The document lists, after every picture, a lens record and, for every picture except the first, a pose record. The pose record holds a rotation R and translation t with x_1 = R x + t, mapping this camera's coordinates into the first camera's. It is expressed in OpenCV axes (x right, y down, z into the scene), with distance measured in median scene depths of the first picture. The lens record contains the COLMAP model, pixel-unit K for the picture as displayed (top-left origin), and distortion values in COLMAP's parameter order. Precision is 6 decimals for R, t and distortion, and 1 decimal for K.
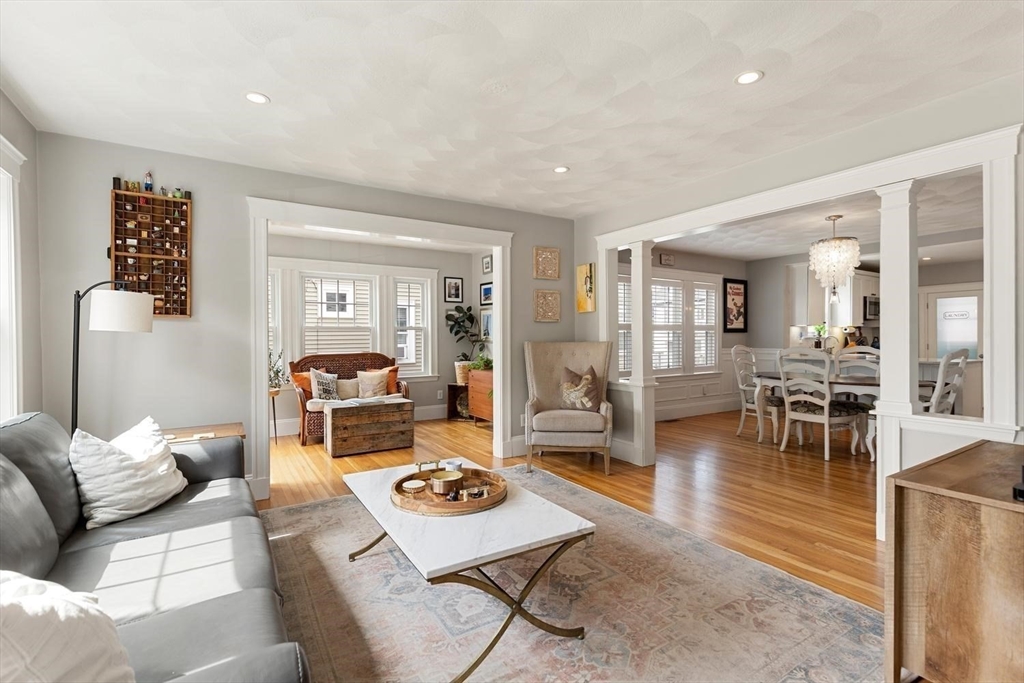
lens RADIAL K [[464.1, 0, 511.3], [0, 464.1, 343.0], [0, 0, 1]] dist [0.005449, -0.000684]
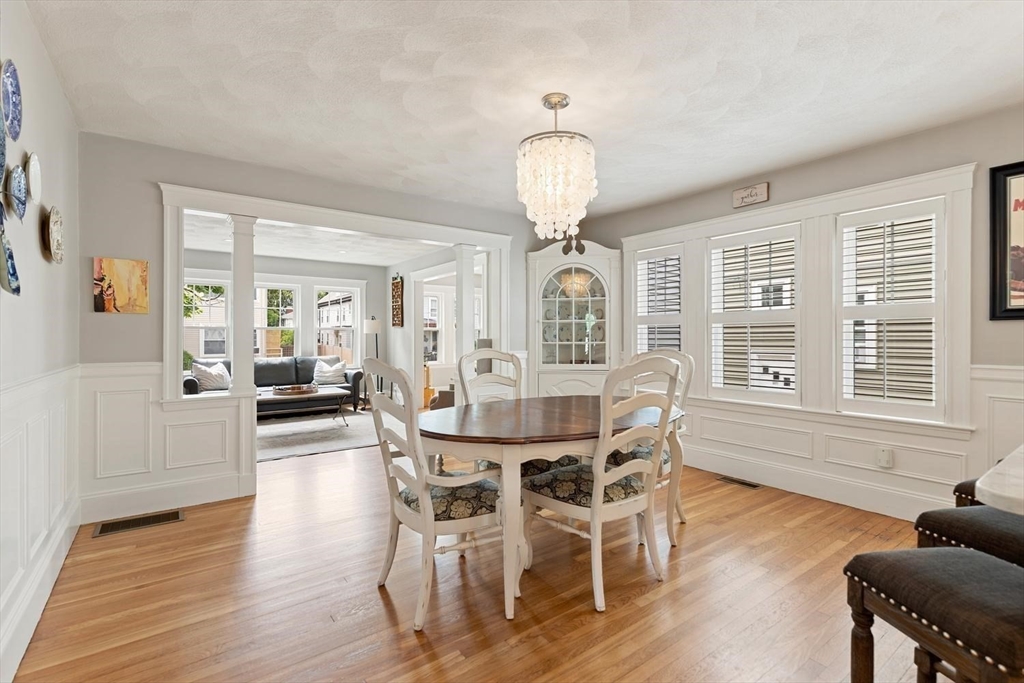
lens RADIAL K [[464.1, 0, 499.8], [0, 464.1, 334.0], [0, 0, 1]] dist [0.005449, -0.000684]
pose [[0.062852, -0.000615, -0.998023, 1.174182], [-0.008957, 0.999959, -0.001181, -0.011911], [0.997983, 0.009014, 0.062844, 0.887123]]
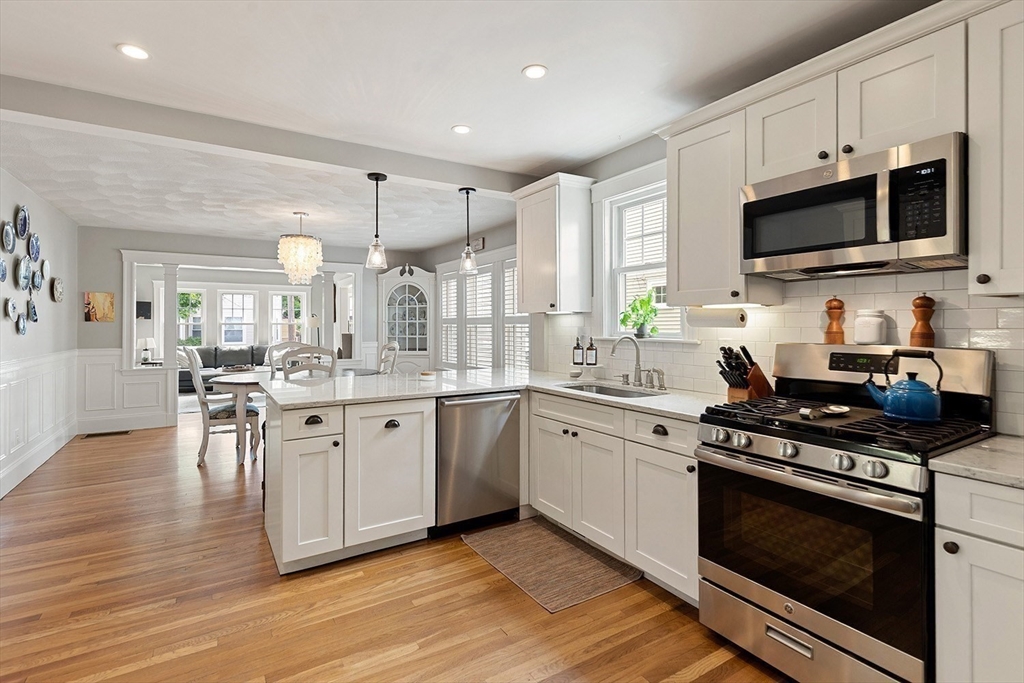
lens RADIAL K [[464.1, 0, 489.9], [0, 464.1, 321.3], [0, 0, 1]] dist [0.005449, -0.000684]
pose [[-0.013279, -0.002688, -0.999908, 1.642545], [-0.007530, 0.999968, -0.002588, -0.040236], [0.999883, 0.007495, -0.013299, 1.383872]]
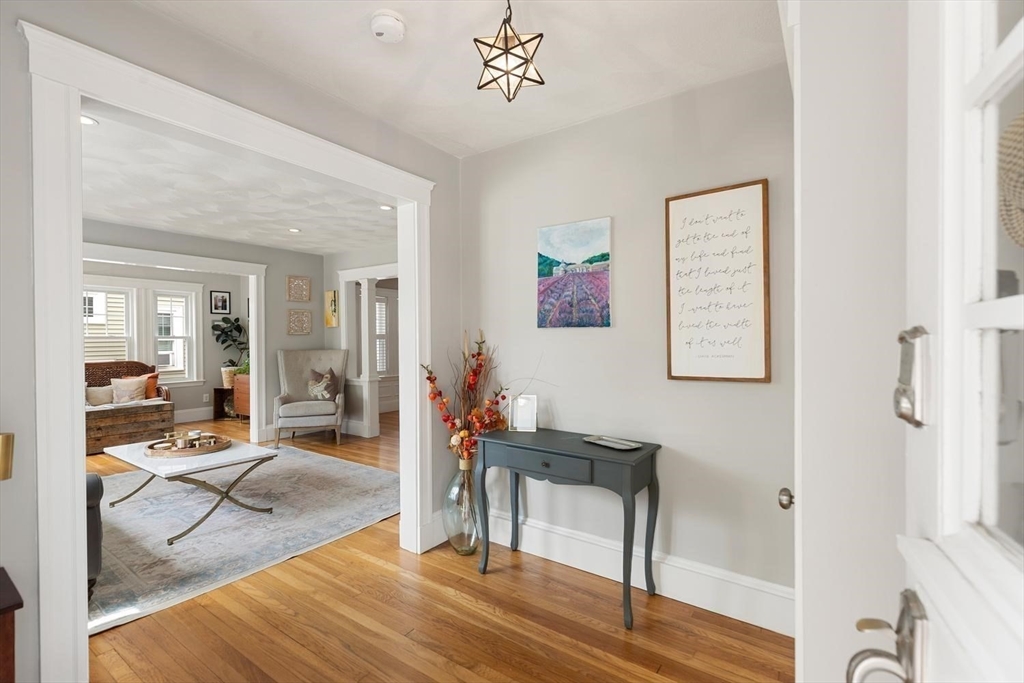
lens RADIAL K [[464.1, 0, 515.3], [0, 464.1, 343.2], [0, 0, 1]] dist [0.005449, -0.000684]
pose [[0.919859, -0.004849, 0.392220, 0.120903], [0.006980, 0.999968, -0.004007, -0.011591], [-0.392187, 0.006424, 0.919863, -0.409529]]
